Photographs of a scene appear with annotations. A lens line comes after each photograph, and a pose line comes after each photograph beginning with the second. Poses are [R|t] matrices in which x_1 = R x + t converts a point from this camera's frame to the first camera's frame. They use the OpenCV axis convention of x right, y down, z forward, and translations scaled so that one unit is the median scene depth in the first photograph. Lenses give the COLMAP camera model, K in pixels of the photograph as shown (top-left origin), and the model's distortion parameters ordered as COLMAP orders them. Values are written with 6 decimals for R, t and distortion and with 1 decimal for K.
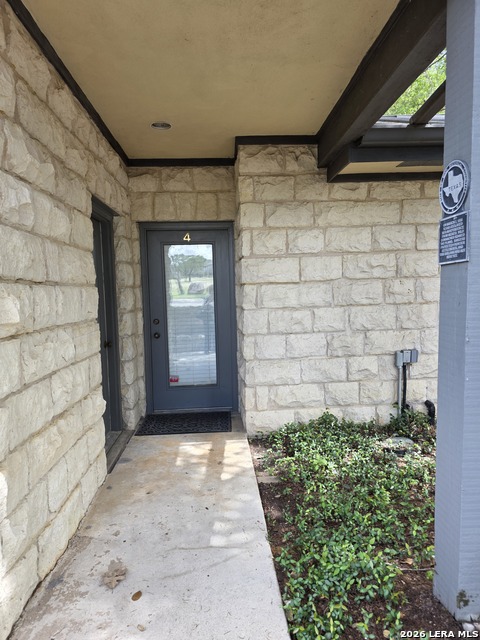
lens RADIAL K [[427.5, 0, 238.7], [0, 427.5, 322.0], [0, 0, 1]] dist [0.061074, -0.054883]
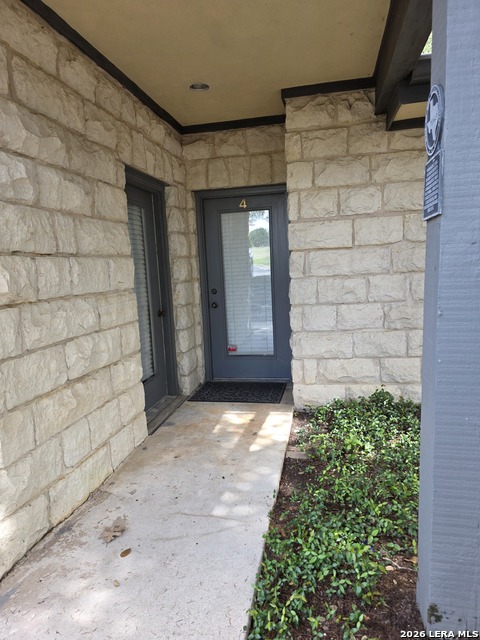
lens RADIAL K [[427.5, 0, 241.7], [0, 427.5, 322.8], [0, 0, 1]] dist [0.061074, -0.054883]
pose [[0.968779, 0.015123, -0.247465, 0.145366], [0.003174, 0.997300, 0.073372, -0.000431], [0.247906, -0.071867, 0.966115, 0.047908]]
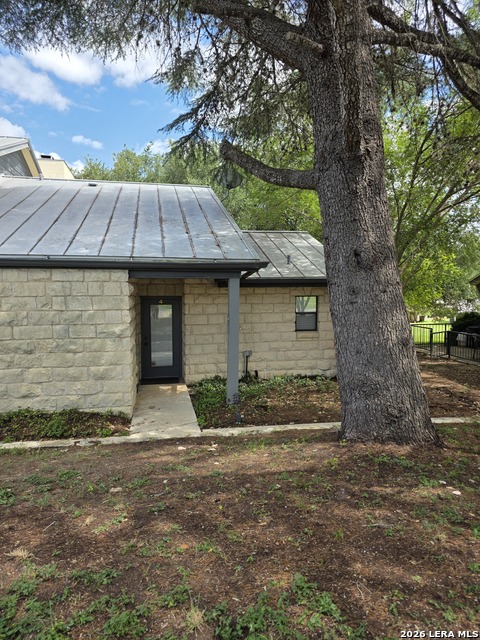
lens RADIAL K [[427.5, 0, 253.9], [0, 427.5, 322.3], [0, 0, 1]] dist [0.061074, -0.054883]
pose [[0.984216, 0.017431, 0.176113, -0.038710], [-0.016753, 0.999845, -0.005337, -0.099753], [-0.176179, 0.002303, 0.984355, -1.634141]]
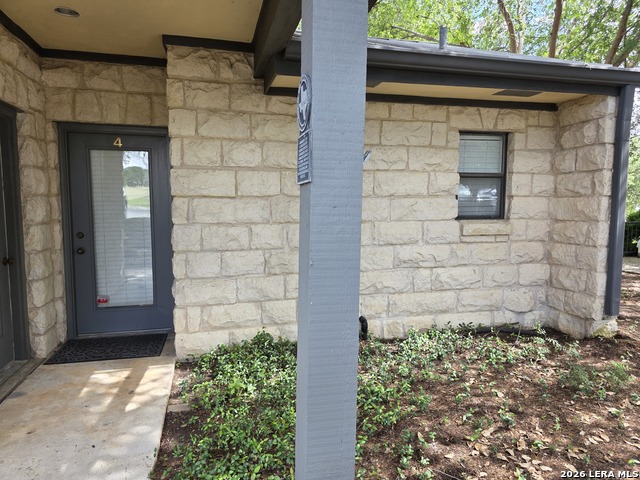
lens RADIAL K [[427.5, 0, 319.3], [0, 427.5, 245.5], [0, 0, 1]] dist [0.061074, -0.054883]
pose [[0.980308, 0.012162, 0.197100, 0.140859], [-0.016421, 0.999665, 0.019987, -0.007124], [-0.196791, -0.022830, 0.980180, 0.023708]]
